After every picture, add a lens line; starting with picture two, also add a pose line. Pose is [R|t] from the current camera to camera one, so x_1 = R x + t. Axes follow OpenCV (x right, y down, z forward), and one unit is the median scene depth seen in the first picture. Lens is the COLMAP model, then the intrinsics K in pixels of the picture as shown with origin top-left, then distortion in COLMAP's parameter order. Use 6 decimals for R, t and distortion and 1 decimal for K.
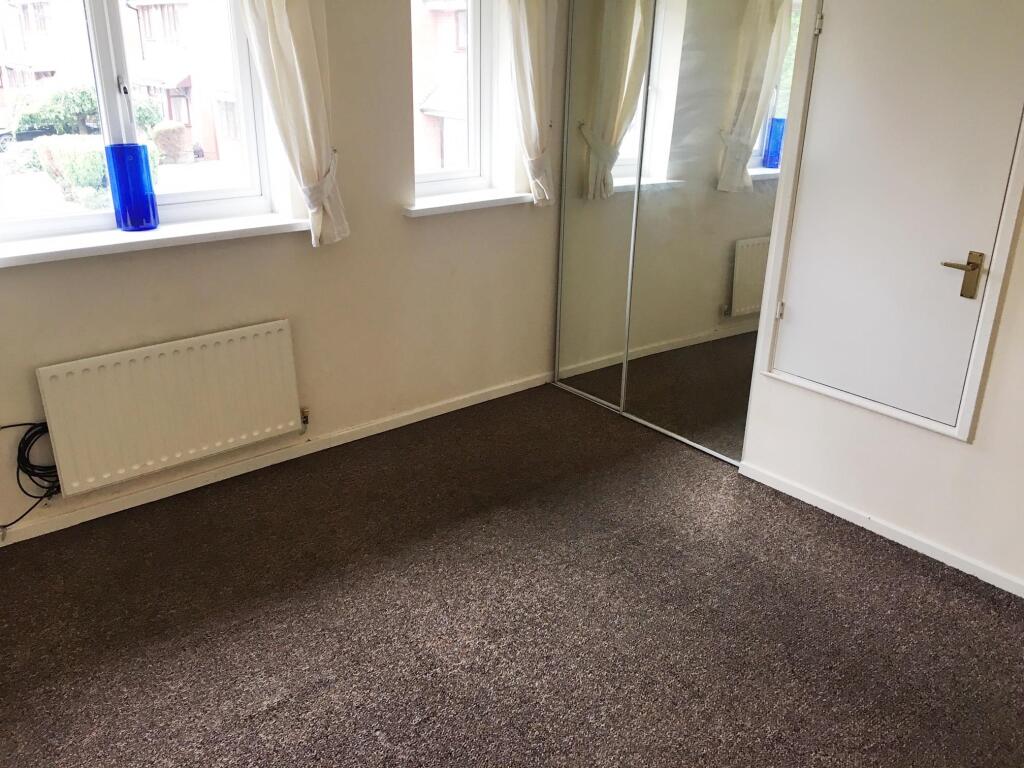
lens RADIAL K [[874.1, 0, 507.6], [0, 874.1, 383.8], [0, 0, 1]] dist [0.084944, -0.116603]
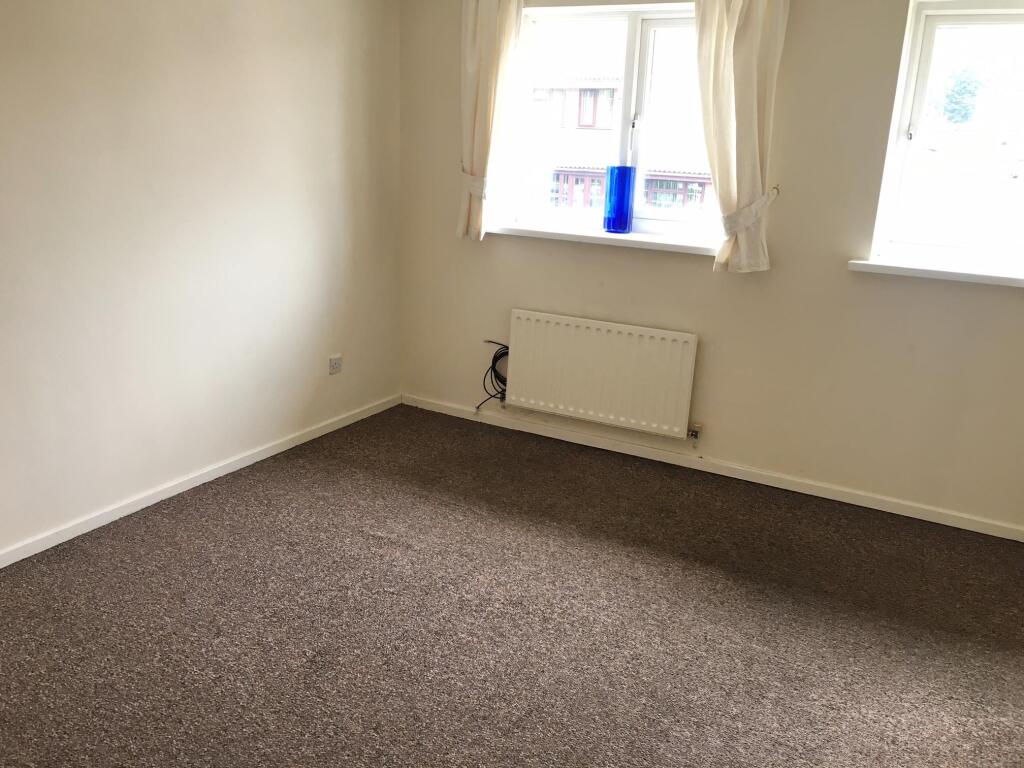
lens RADIAL K [[874.1, 0, 507.6], [0, 874.1, 383.8], [0, 0, 1]] dist [0.084944, -0.116603]
pose [[0.356564, 0.263546, -0.896329, 0.709885], [-0.367303, 0.921679, 0.124885, -0.073021], [0.859041, 0.284695, 0.425439, 0.383504]]
